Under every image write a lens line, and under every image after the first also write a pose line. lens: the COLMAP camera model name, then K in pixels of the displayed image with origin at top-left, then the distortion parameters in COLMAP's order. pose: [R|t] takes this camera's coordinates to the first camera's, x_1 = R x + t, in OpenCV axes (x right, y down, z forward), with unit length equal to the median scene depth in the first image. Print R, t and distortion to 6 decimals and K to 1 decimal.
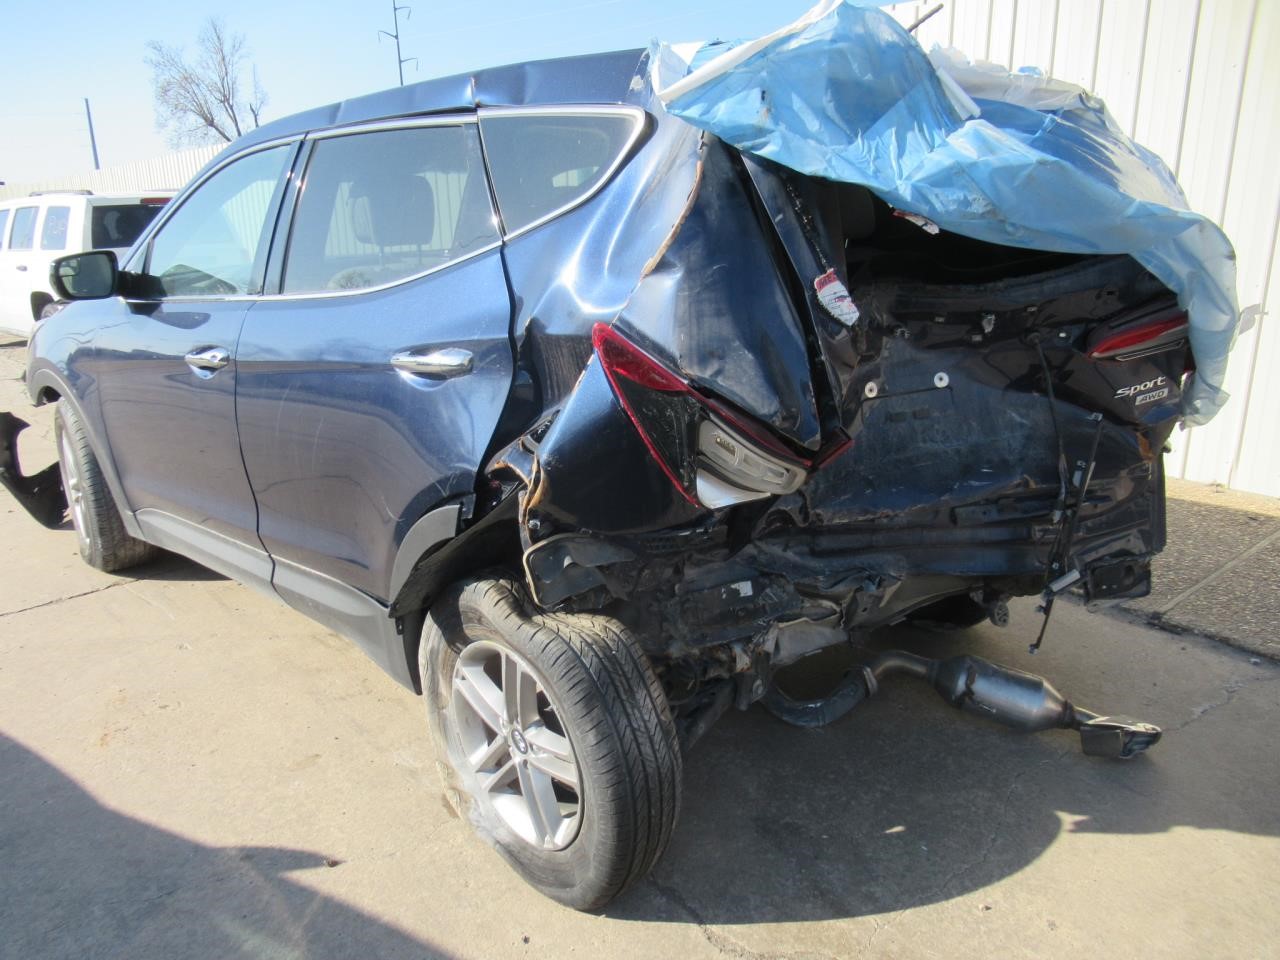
lens RADIAL K [[853.1, 0, 640.0], [0, 853.1, 480.0], [0, 0, 1]] dist [0.026015, 0.000520]
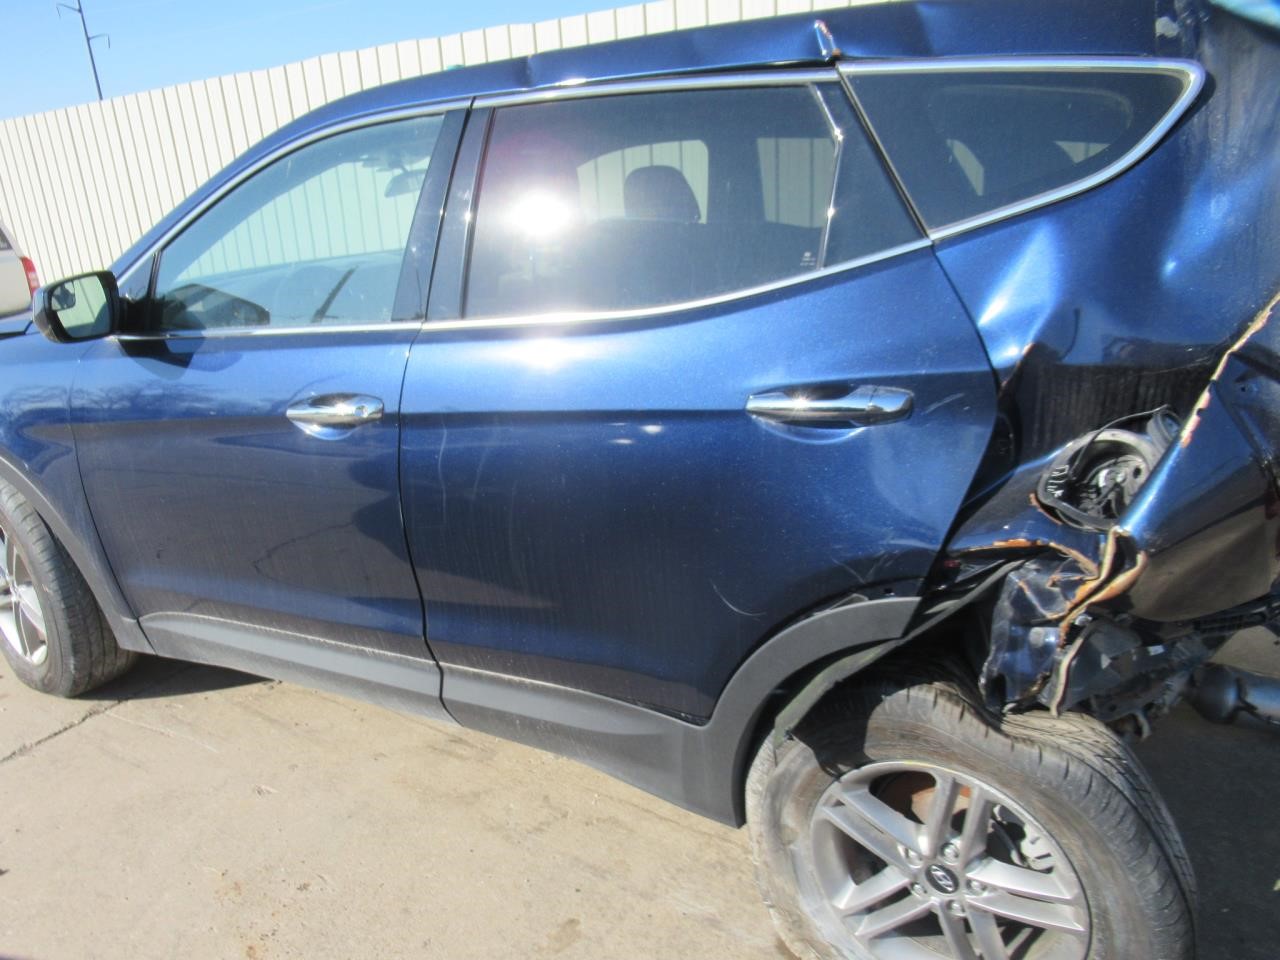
lens RADIAL K [[841.9, 0, 638.8], [0, 841.9, 488.0], [0, 0, 1]] dist [0.099832, -0.100018]
pose [[0.966910, -0.098282, 0.235426, -0.536929], [0.091123, 0.994990, 0.041124, -0.105016], [-0.238288, -0.018311, 0.971022, 0.291610]]
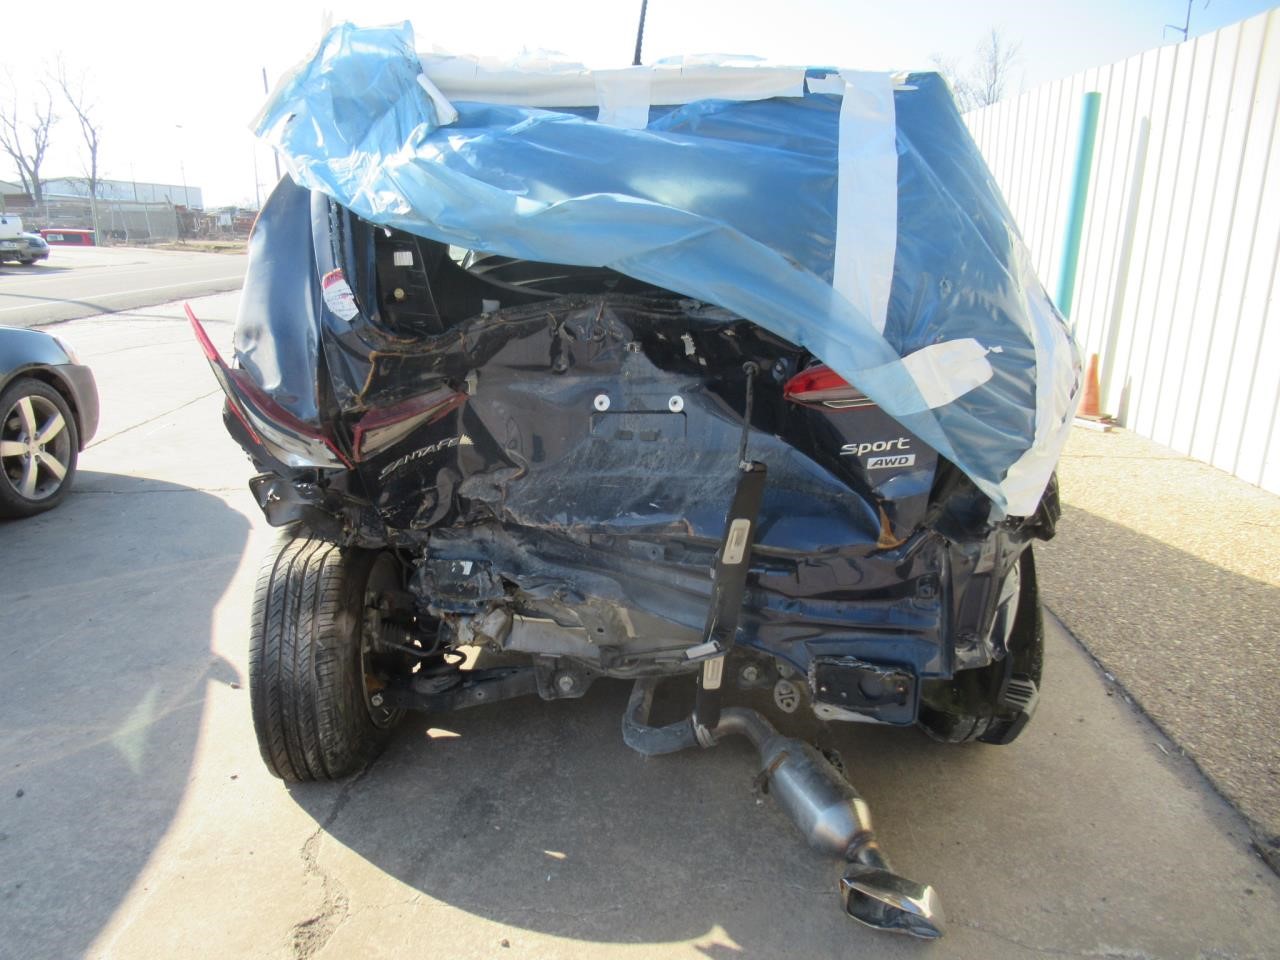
lens RADIAL K [[853.1, 0, 640.0], [0, 853.1, 480.0], [0, 0, 1]] dist [0.026015, 0.000520]
pose [[0.774323, 0.188344, -0.604111, 0.885964], [-0.190991, 0.979717, 0.060643, -0.084626], [0.603279, 0.068423, 0.794590, 0.261041]]
